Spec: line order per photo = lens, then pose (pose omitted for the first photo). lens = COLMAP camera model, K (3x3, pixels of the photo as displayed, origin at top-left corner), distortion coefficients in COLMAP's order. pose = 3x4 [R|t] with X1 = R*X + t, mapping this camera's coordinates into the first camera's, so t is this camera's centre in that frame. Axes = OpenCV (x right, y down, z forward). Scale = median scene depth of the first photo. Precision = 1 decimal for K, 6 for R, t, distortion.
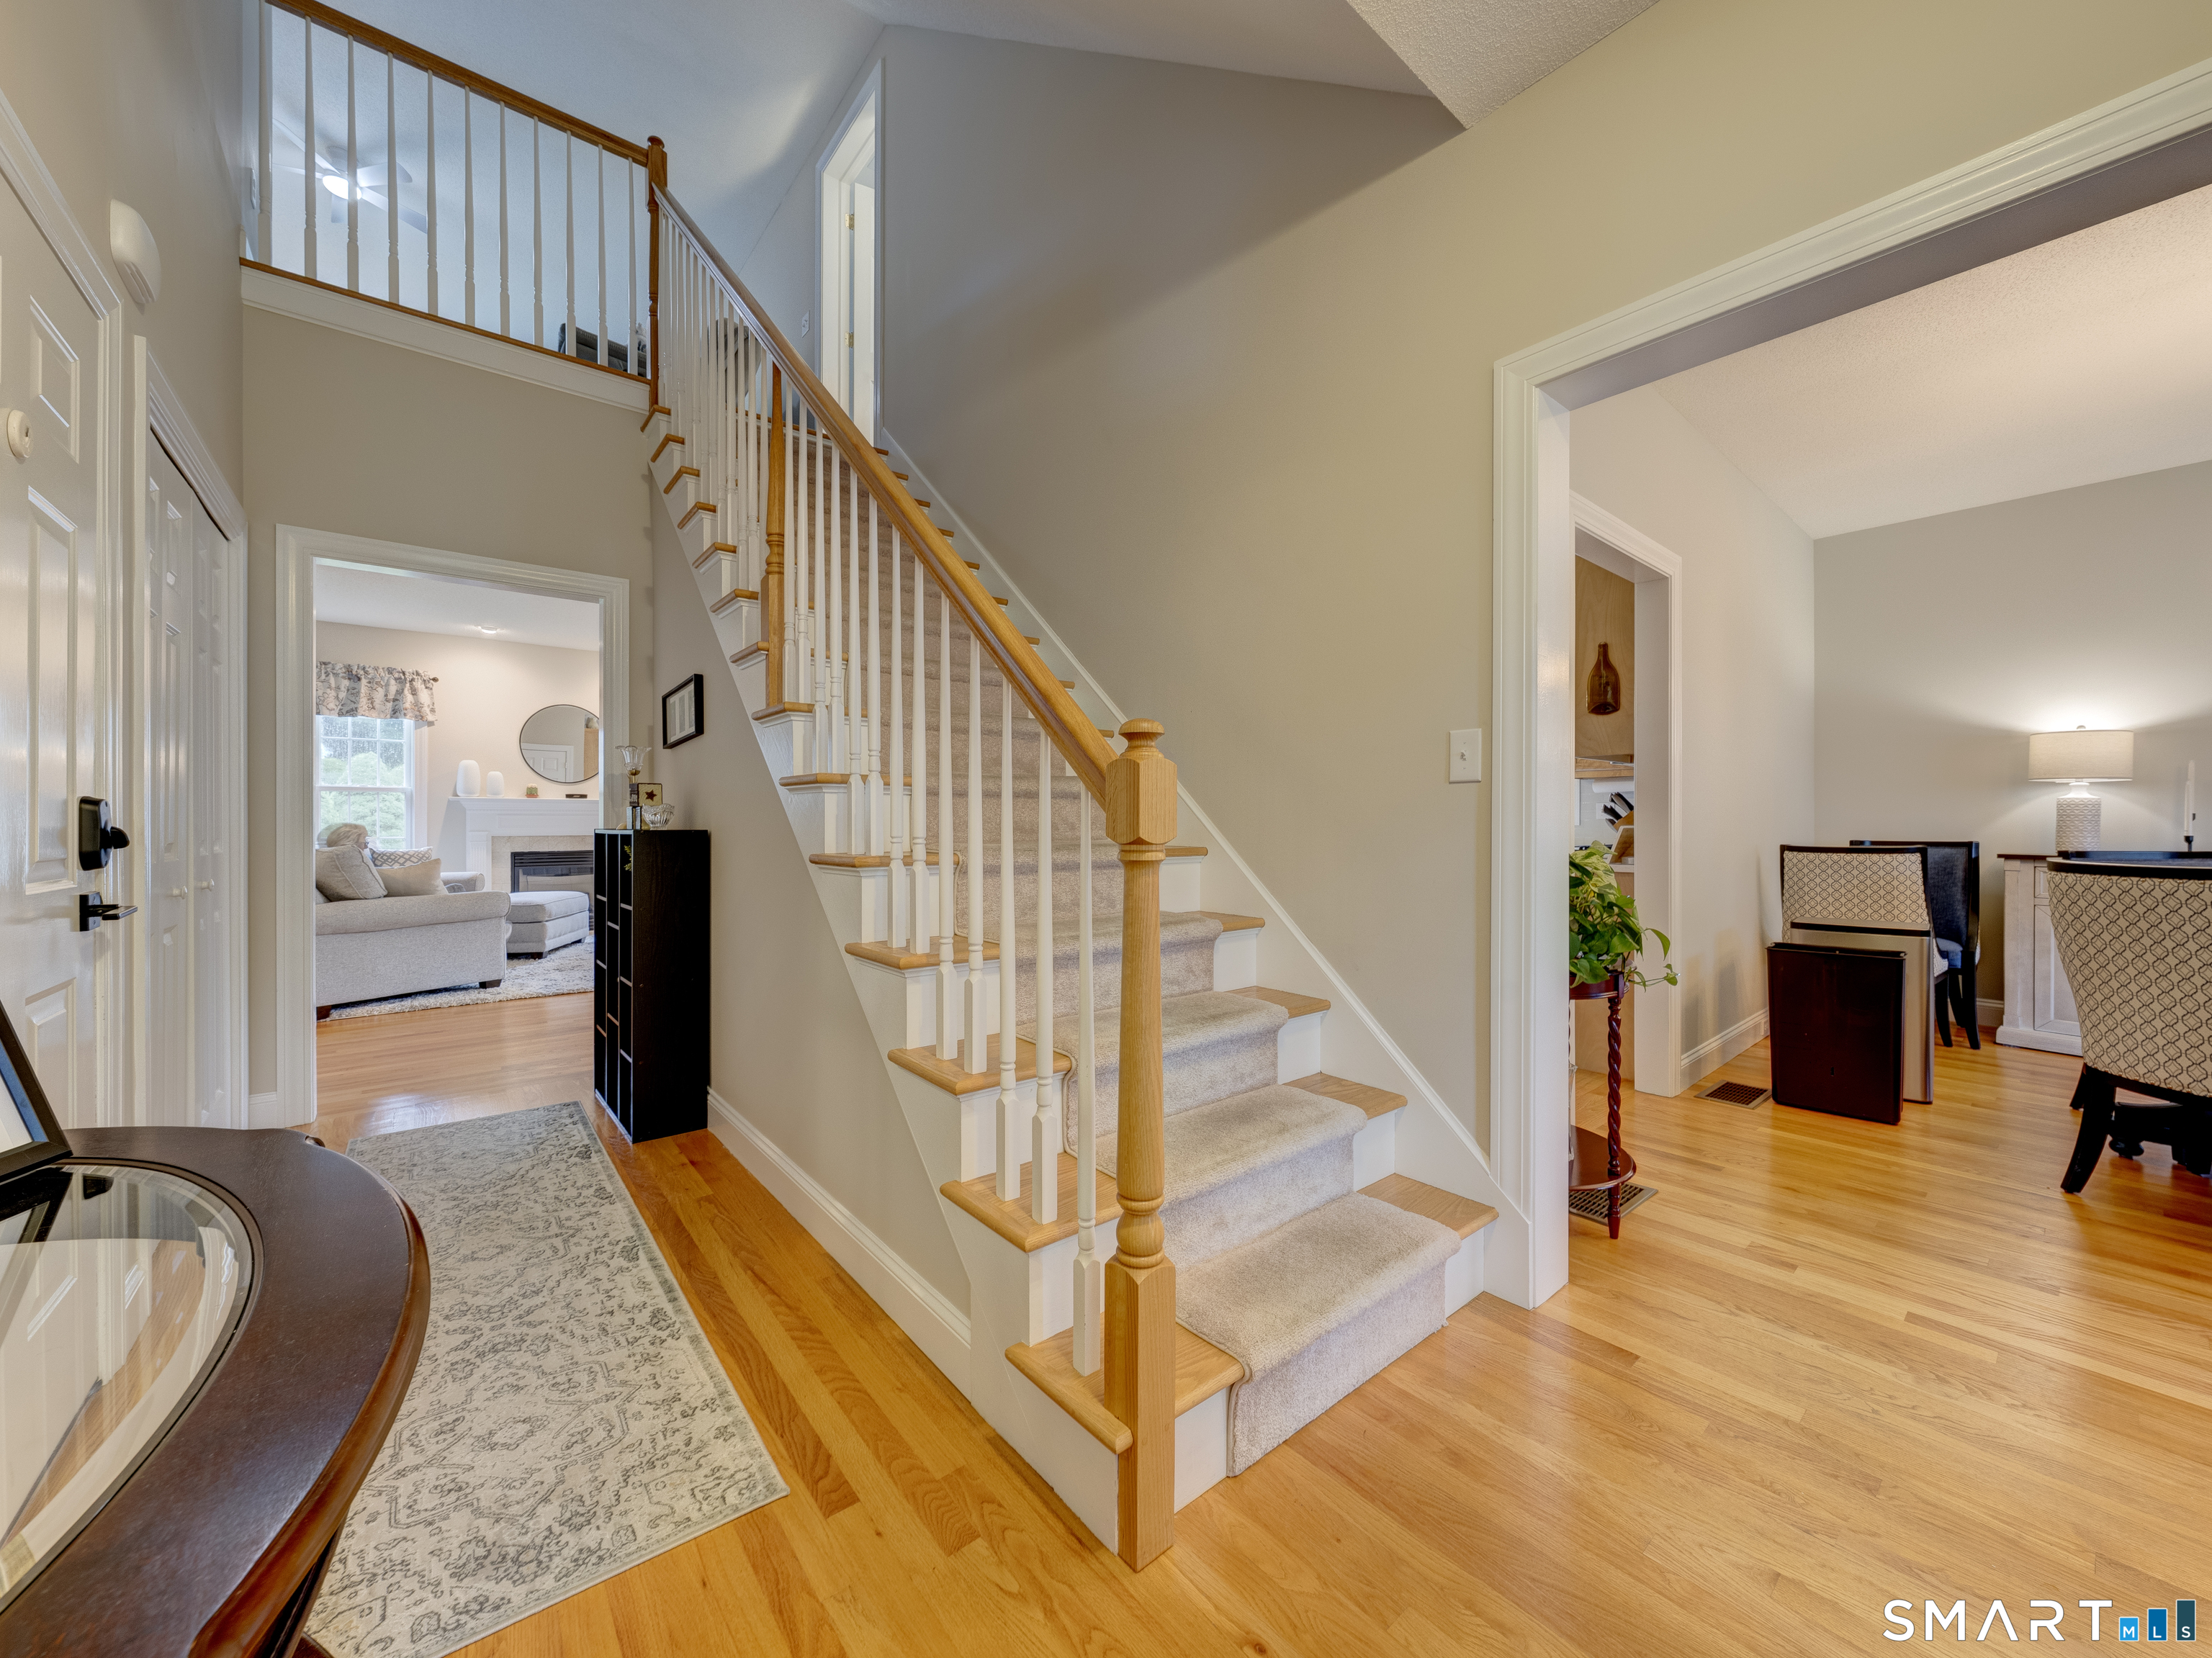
lens RADIAL K [[841.7, 0, 1108.7], [0, 841.7, 819.8], [0, 0, 1]] dist [-0.002284, -0.000138]
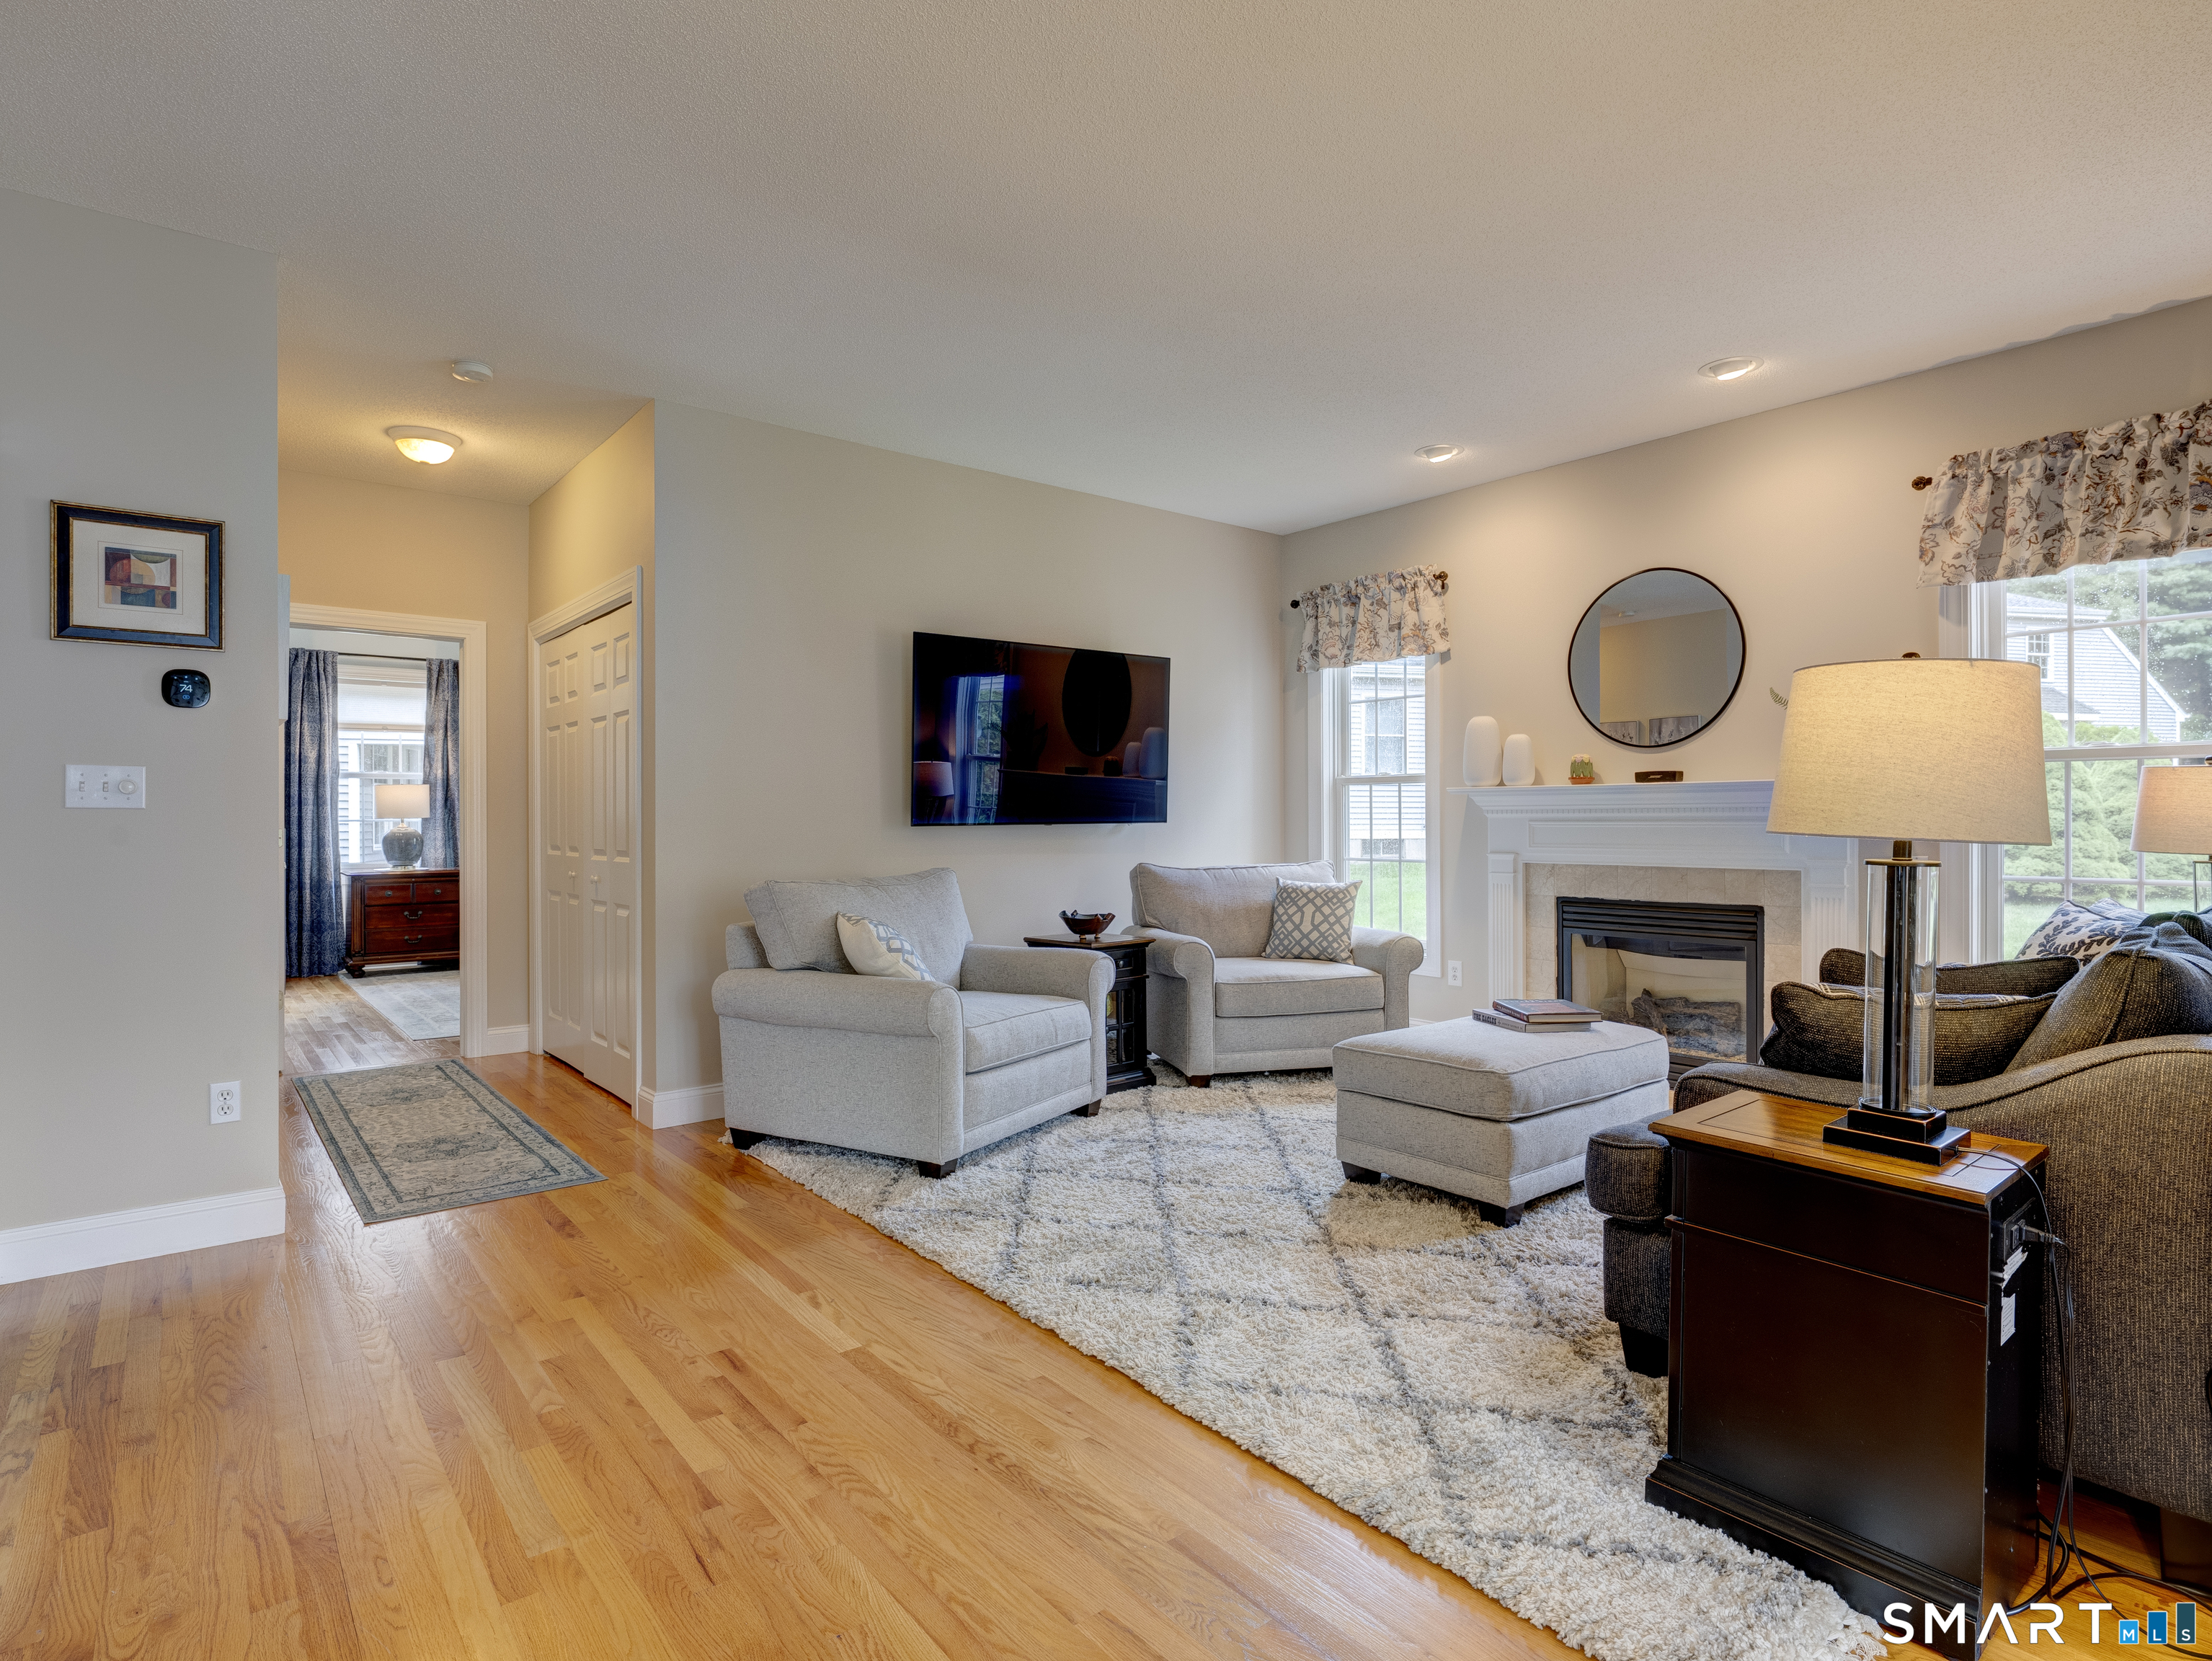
lens RADIAL K [[1165.3, 0, 1104.7], [0, 1165.3, 819.6], [0, 0, 1]] dist [-0.002128, 0.000439]
pose [[-0.014050, -0.000395, -0.999901, -0.035657], [0.004397, 0.999990, -0.000457, -0.008004], [0.999892, -0.004403, -0.014048, 0.817548]]
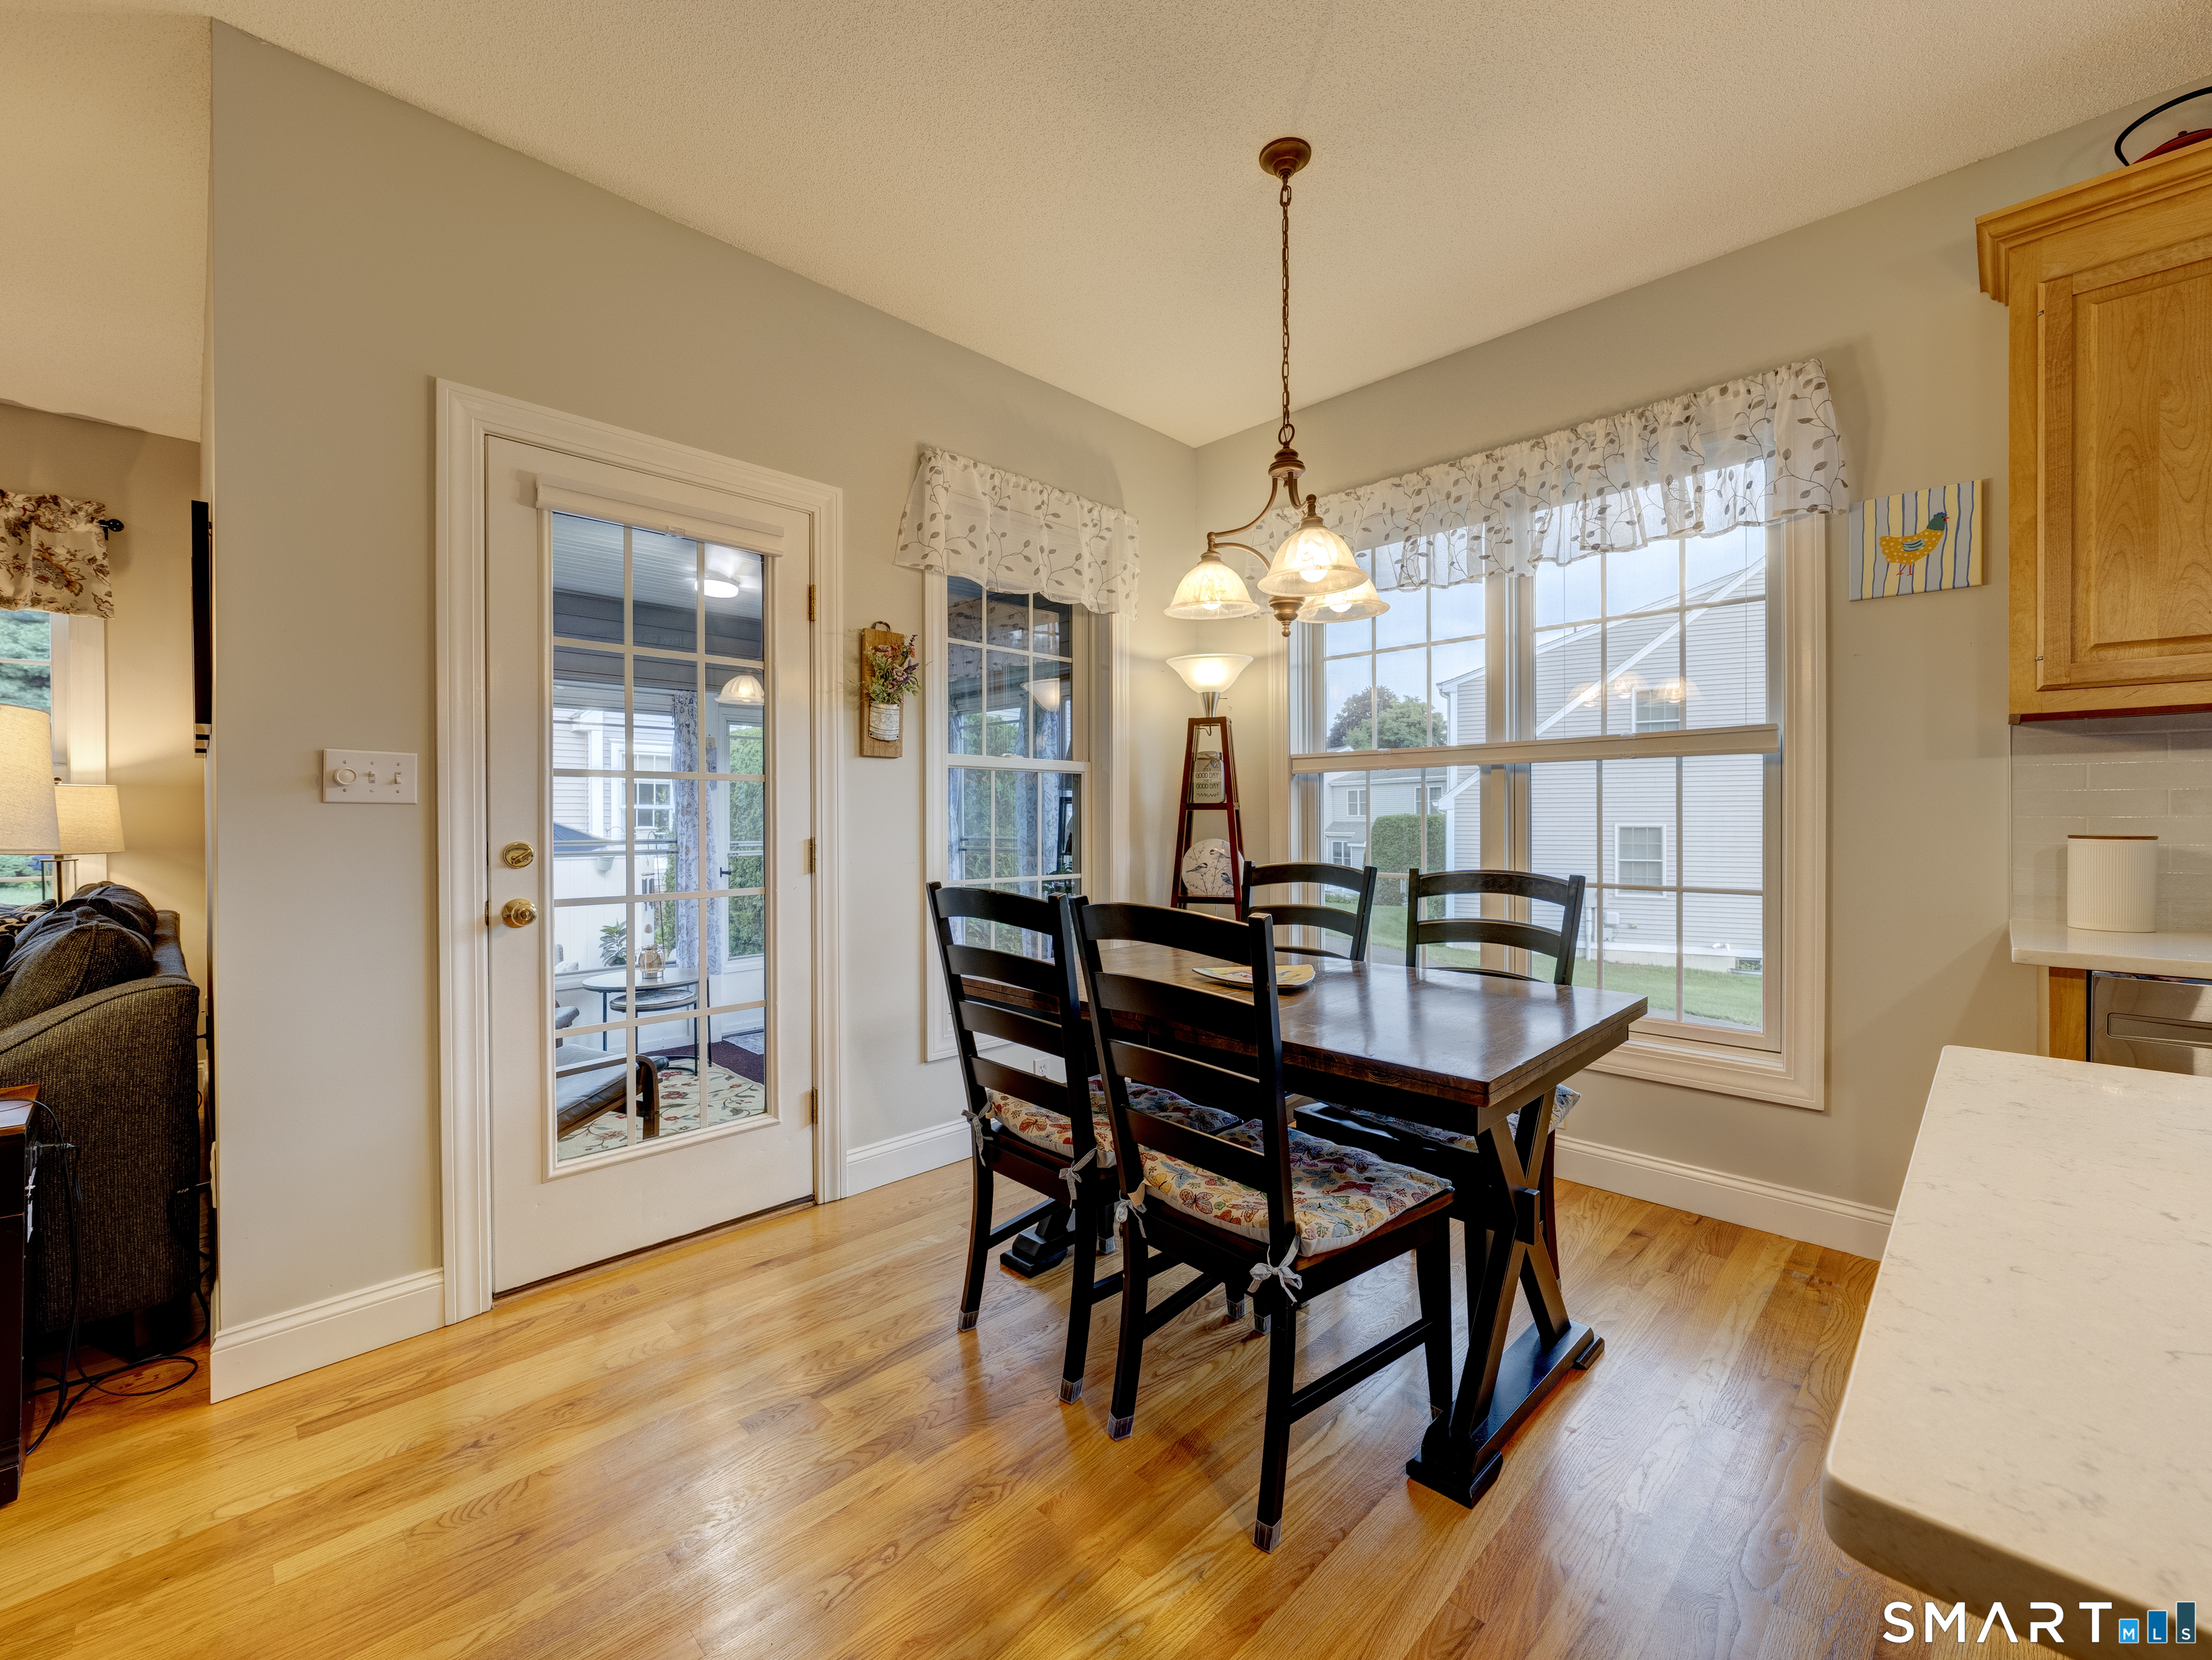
lens RADIAL K [[918.8, 0, 1104.7], [0, 918.8, 822.4], [0, 0, 1]] dist [-0.005906, 0.000257]
pose [[0.995681, -0.003603, 0.092768, -0.018584], [0.003093, 0.999979, 0.005636, -0.009916], [-0.092786, -0.005324, 0.995672, 0.739414]]
